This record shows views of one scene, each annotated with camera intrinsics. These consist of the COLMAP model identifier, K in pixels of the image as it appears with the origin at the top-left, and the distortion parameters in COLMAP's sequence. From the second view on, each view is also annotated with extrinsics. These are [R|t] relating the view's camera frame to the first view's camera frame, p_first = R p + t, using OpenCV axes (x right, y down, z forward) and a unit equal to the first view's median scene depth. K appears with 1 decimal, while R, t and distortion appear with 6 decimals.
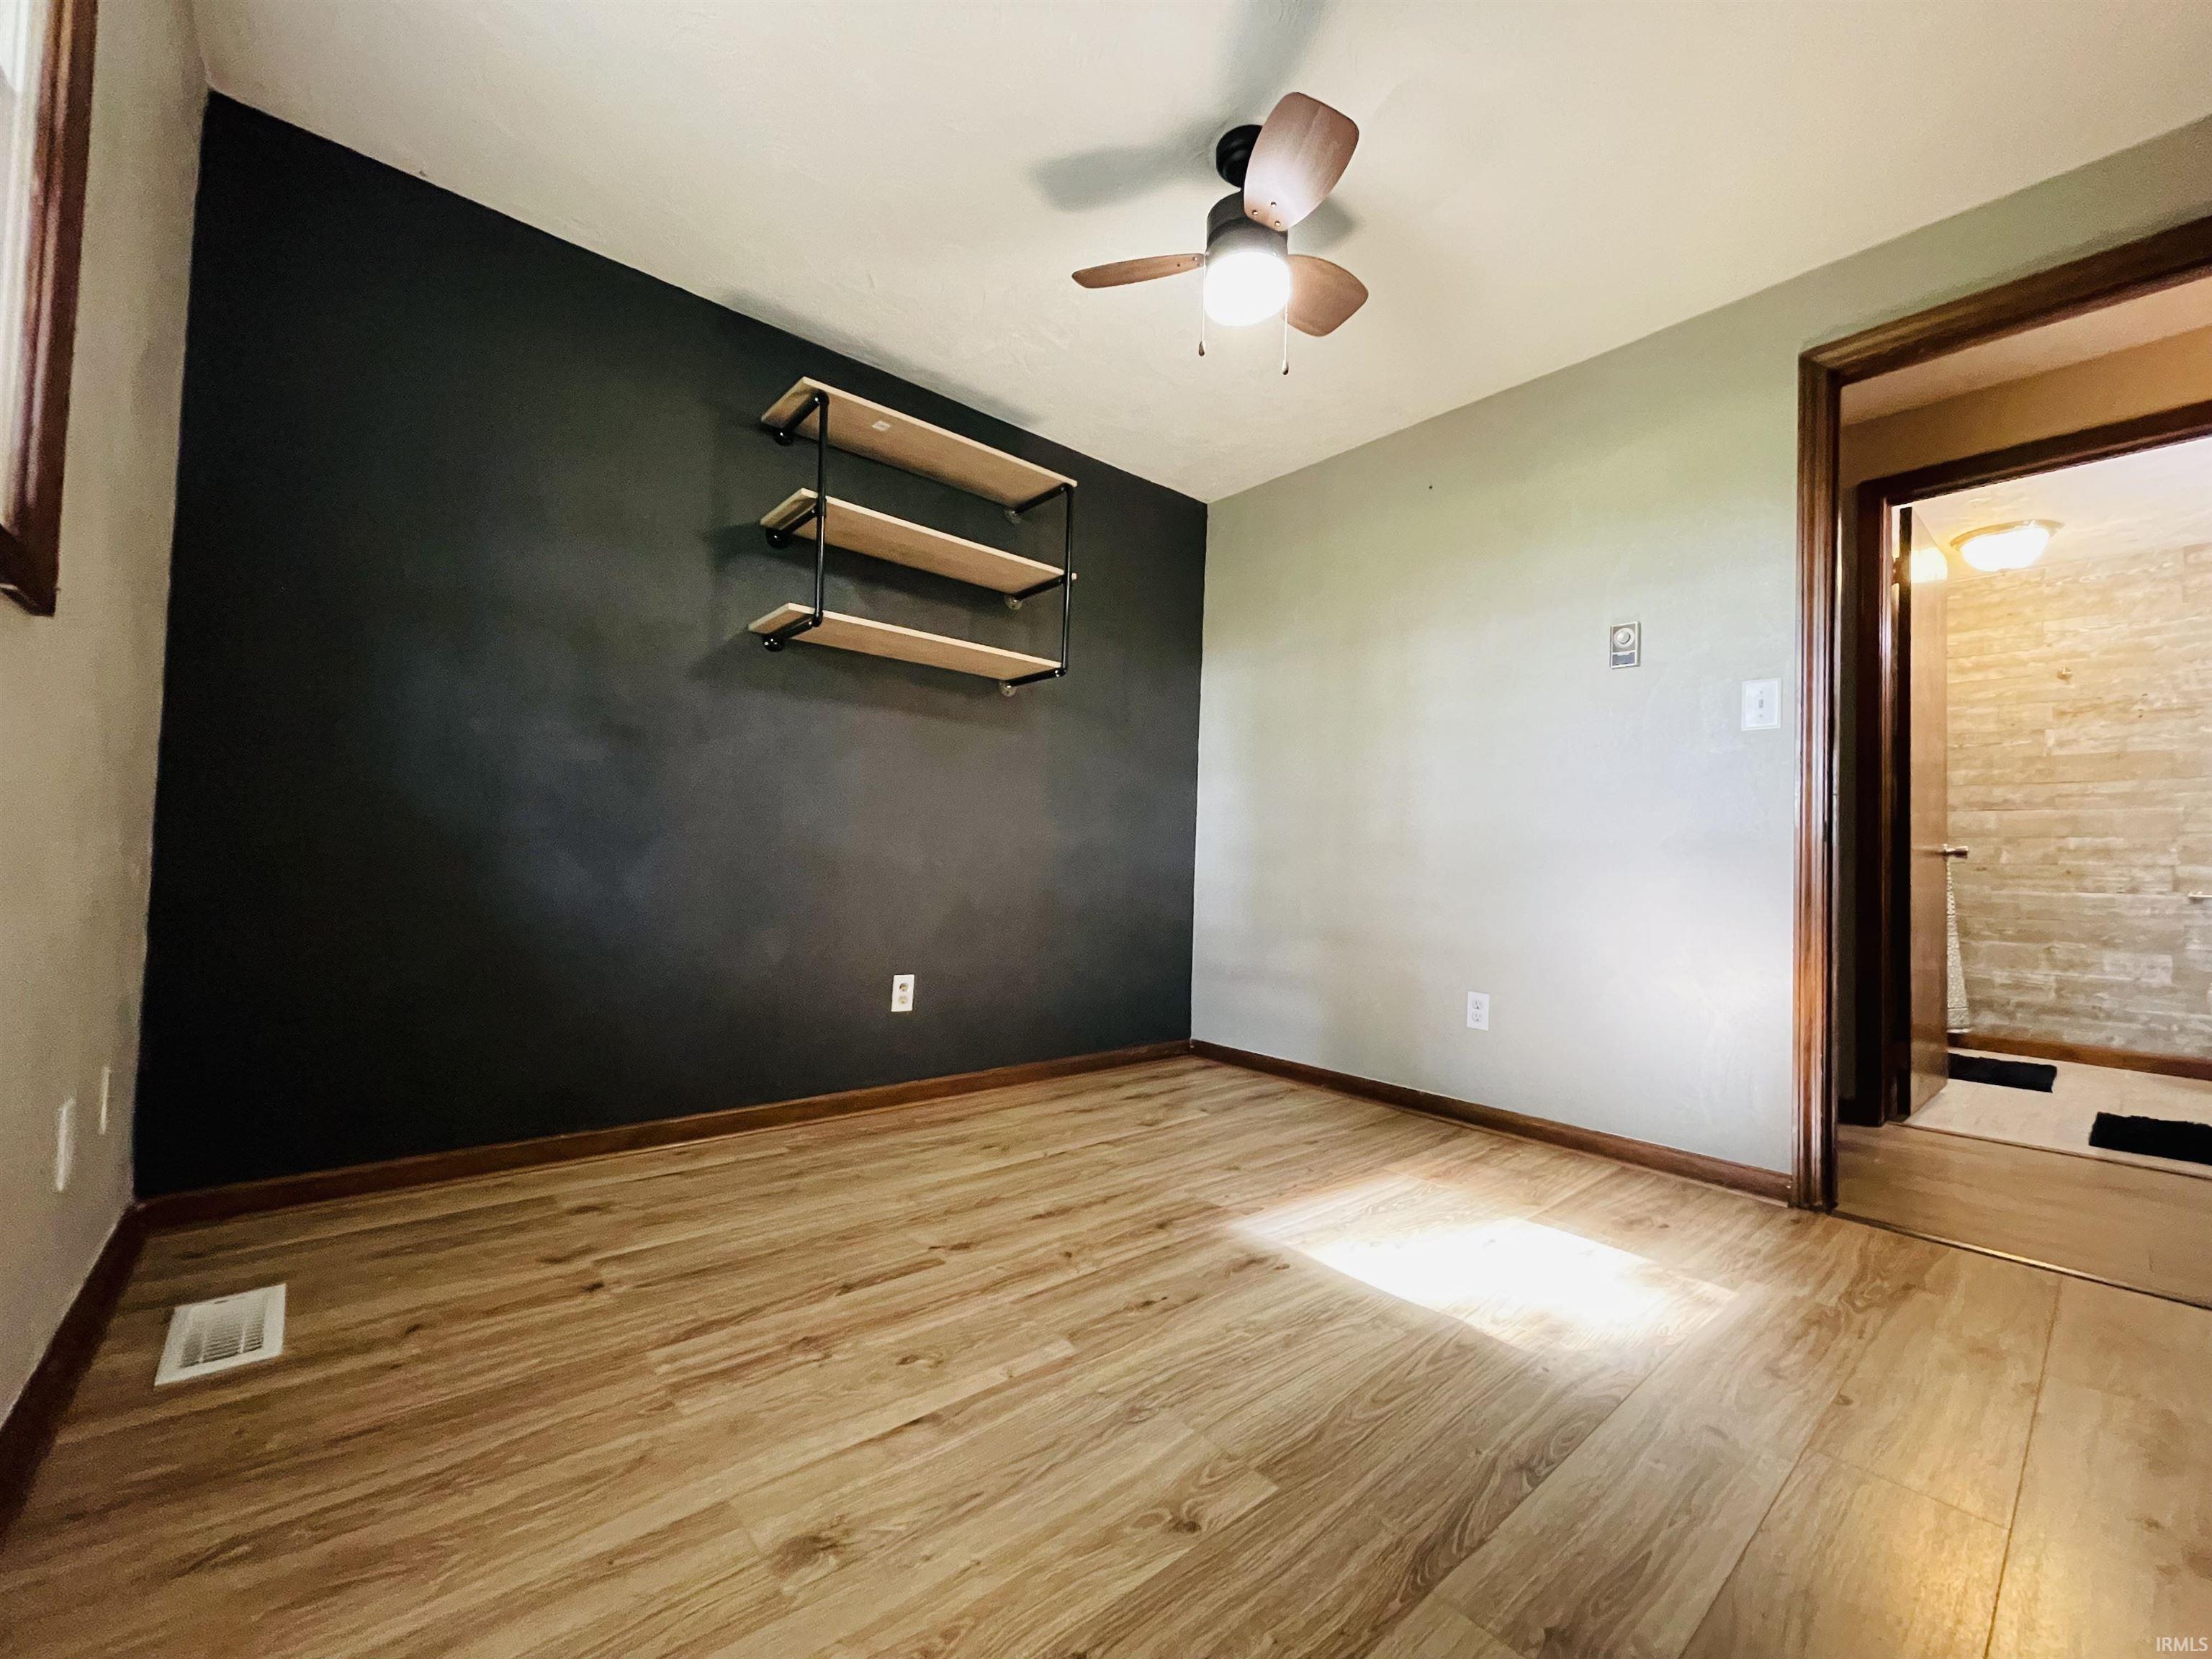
lens RADIAL K [[884.4, 0, 1115.6], [0, 884.4, 826.1], [0, 0, 1]] dist [-0.005656, 0.002561]
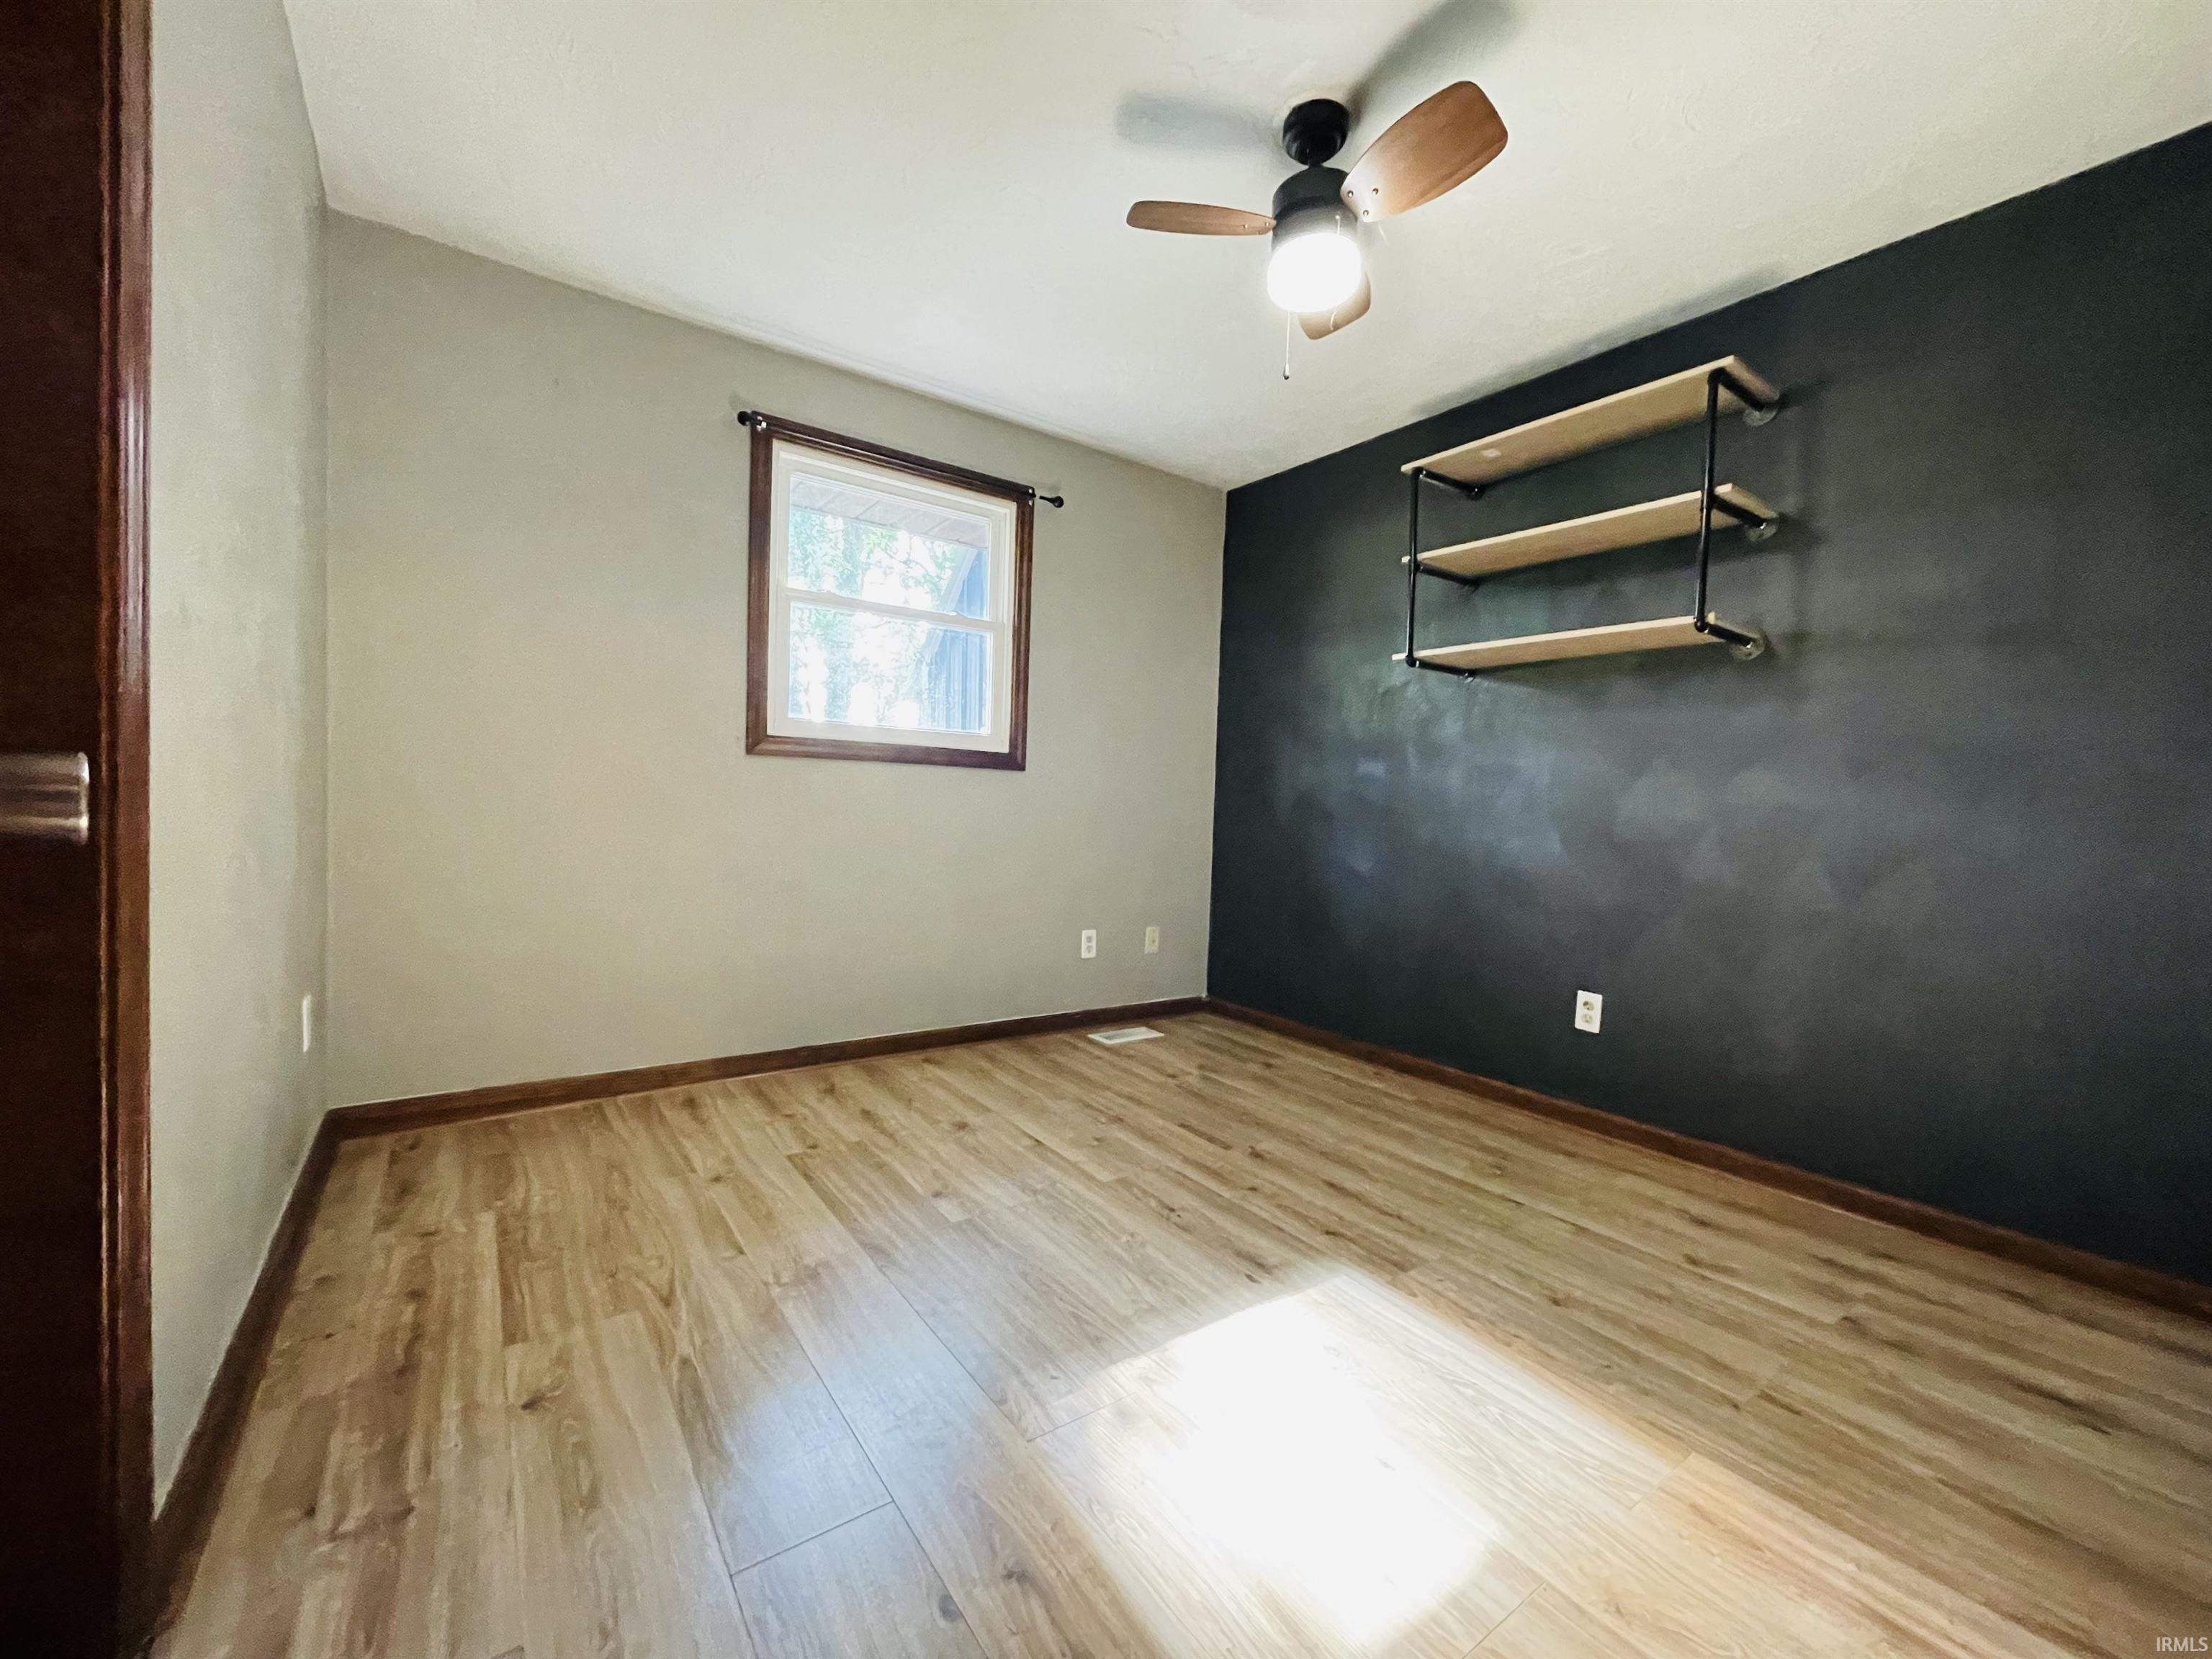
lens RADIAL K [[884.4, 0, 1101.6], [0, 884.4, 825.6], [0, 0, 1]] dist [-0.005656, 0.002561]
pose [[-0.085945, -0.008047, -0.996267, 1.021838], [-0.000012, 0.999967, -0.008076, -0.001006], [0.996300, -0.000682, -0.085942, 0.784594]]
